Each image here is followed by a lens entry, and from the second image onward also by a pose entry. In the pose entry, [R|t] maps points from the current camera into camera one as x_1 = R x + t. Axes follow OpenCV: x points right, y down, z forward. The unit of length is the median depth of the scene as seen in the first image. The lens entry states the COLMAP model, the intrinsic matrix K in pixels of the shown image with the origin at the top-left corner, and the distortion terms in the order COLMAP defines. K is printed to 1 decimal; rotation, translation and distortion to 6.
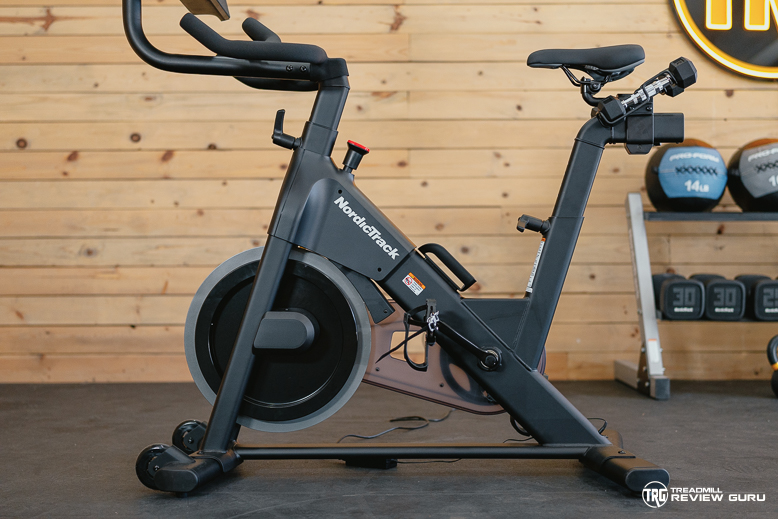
lens RADIAL K [[1170.2, 0, 389.0], [0, 1170.2, 259.5], [0, 0, 1]] dist [-0.002920, -0.036831]
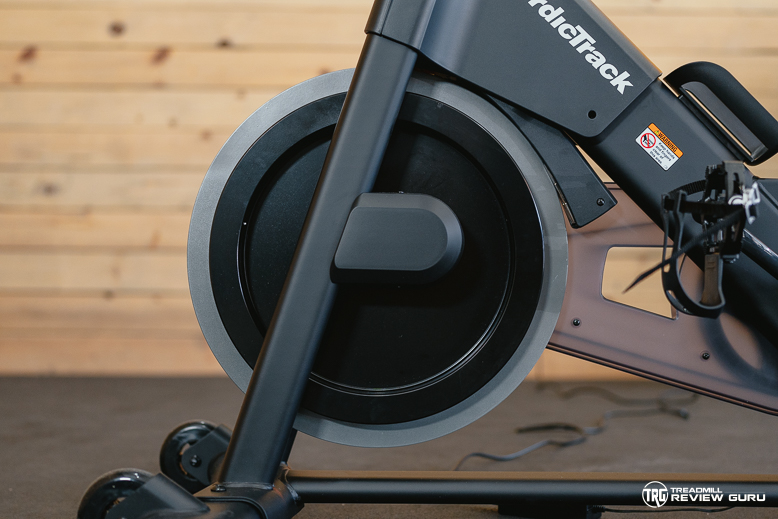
lens RADIAL K [[1170.2, 0, 389.0], [0, 1170.2, 259.5], [0, 0, 1]] dist [-0.002920, -0.036831]
pose [[0.999898, 0.013398, 0.004911, -0.092919], [-0.013329, 0.999817, -0.013703, 0.075713], [-0.005094, 0.013636, 0.999894, 0.509368]]
